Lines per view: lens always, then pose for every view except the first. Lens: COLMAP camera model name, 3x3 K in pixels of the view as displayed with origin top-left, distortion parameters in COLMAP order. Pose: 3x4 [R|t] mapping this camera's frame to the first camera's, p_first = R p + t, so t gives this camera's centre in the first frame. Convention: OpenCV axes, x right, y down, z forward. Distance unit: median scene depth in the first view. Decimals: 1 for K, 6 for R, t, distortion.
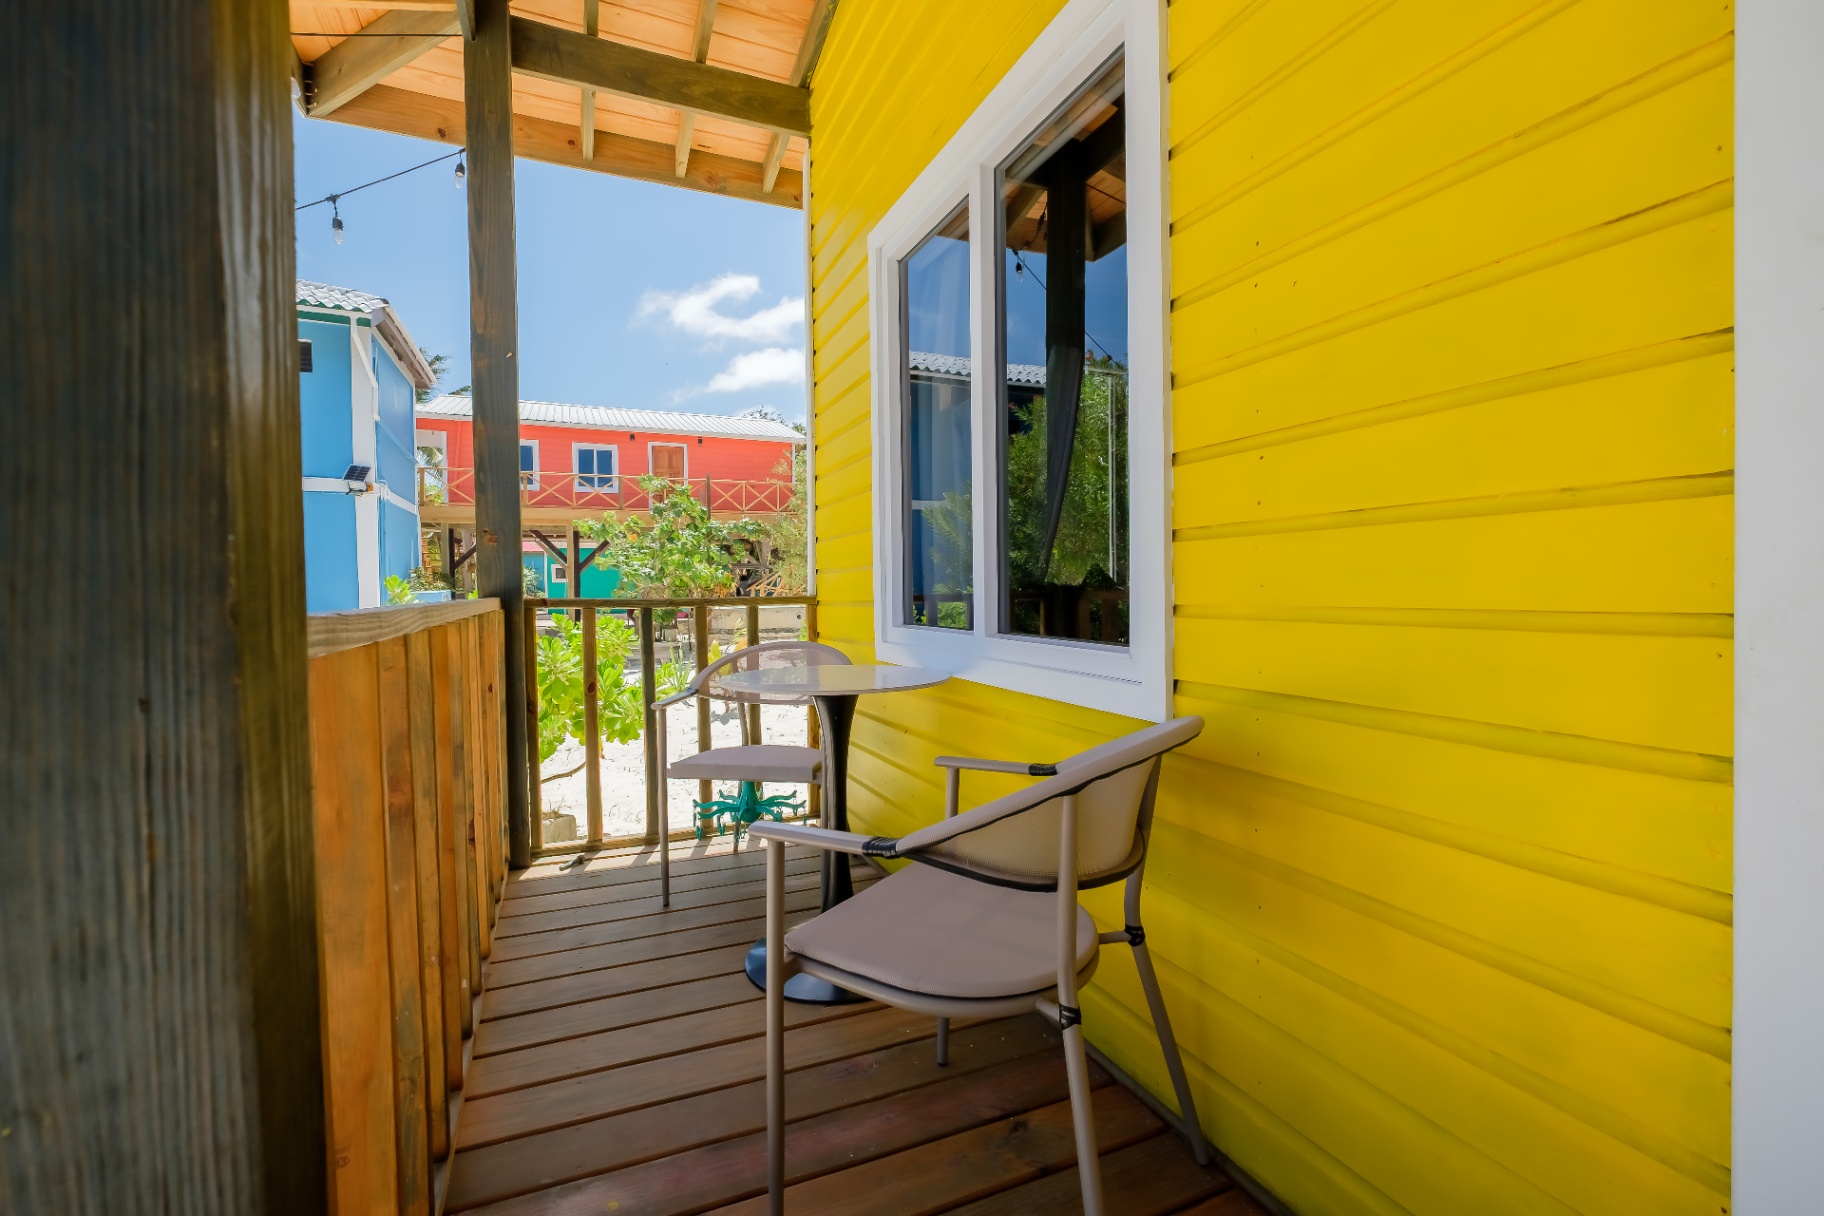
lens RADIAL K [[792.0, 0, 904.0], [0, 792.0, 610.0], [0, 0, 1]] dist [-0.000140, -0.000373]
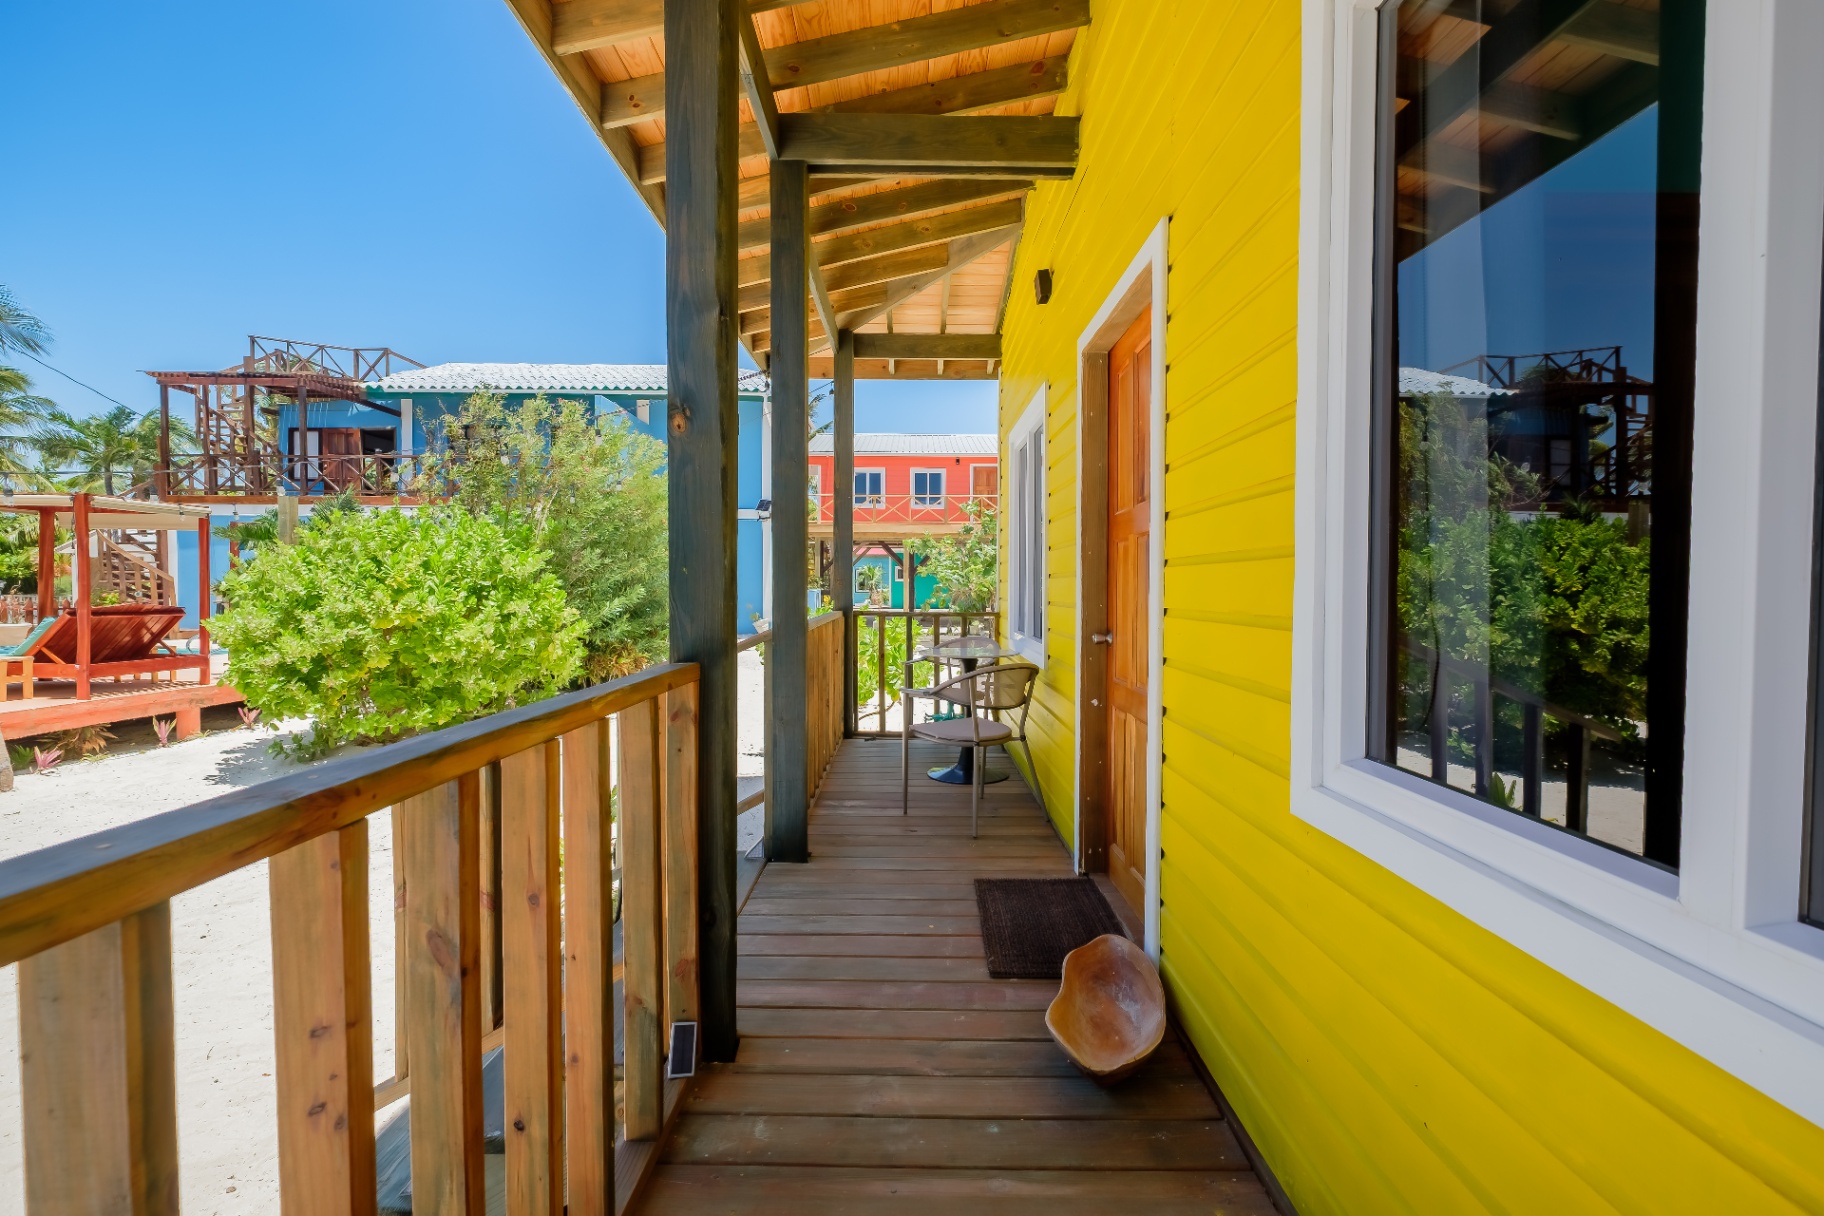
lens RADIAL K [[792.0, 0, 904.0], [0, 792.0, 610.0], [0, 0, 1]] dist [-0.000140, -0.000373]
pose [[0.915306, 0.024702, -0.402000, 0.430366], [-0.022367, 0.999695, 0.010504, -0.036842], [0.402137, -0.000623, 0.915579, -0.770398]]
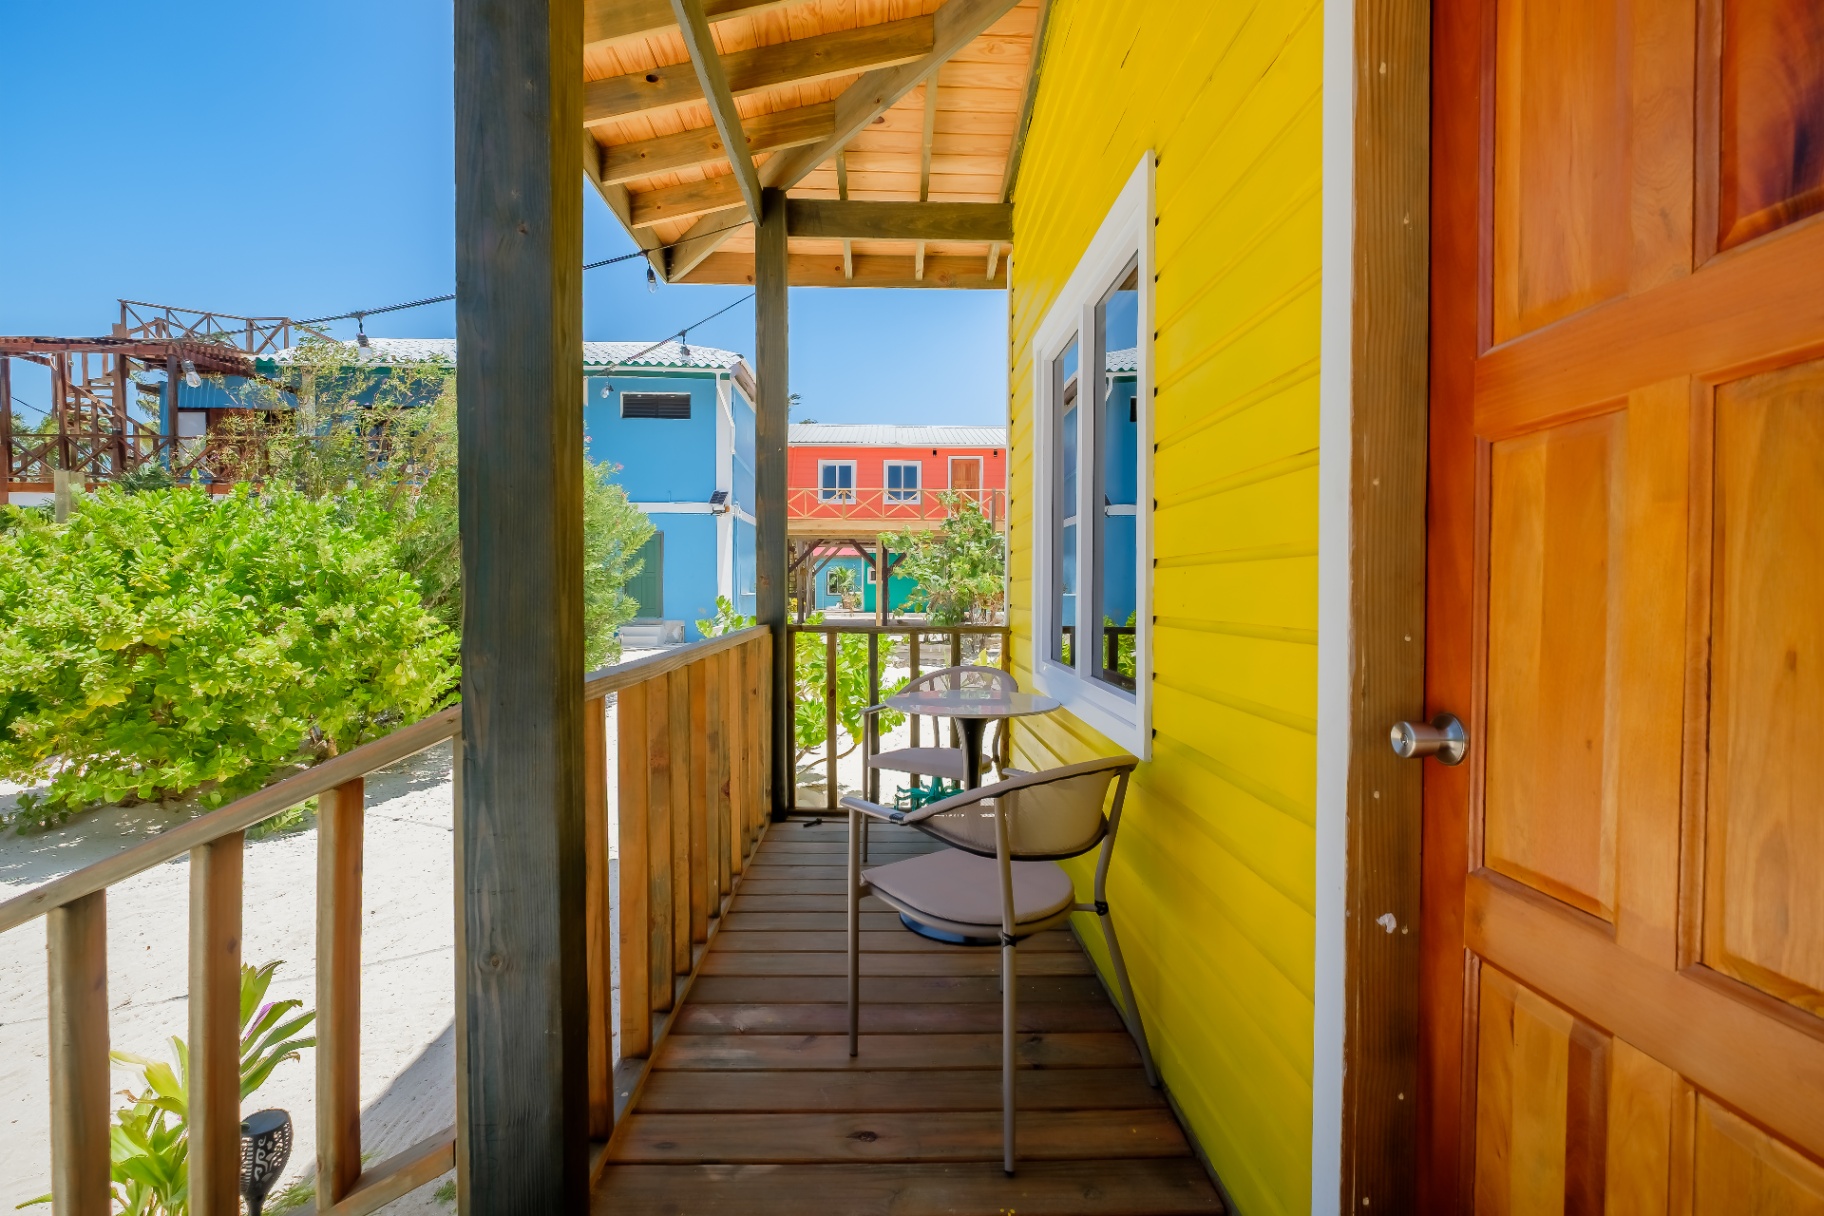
lens RADIAL K [[789.5, 0, 910.3], [0, 789.5, 609.8], [0, 0, 1]] dist [-0.004693, -0.001189]
pose [[0.930409, 0.021986, -0.365863, 0.189991], [-0.021372, 0.999755, 0.005727, -0.046599], [0.365900, 0.002491, 0.930651, -0.167738]]
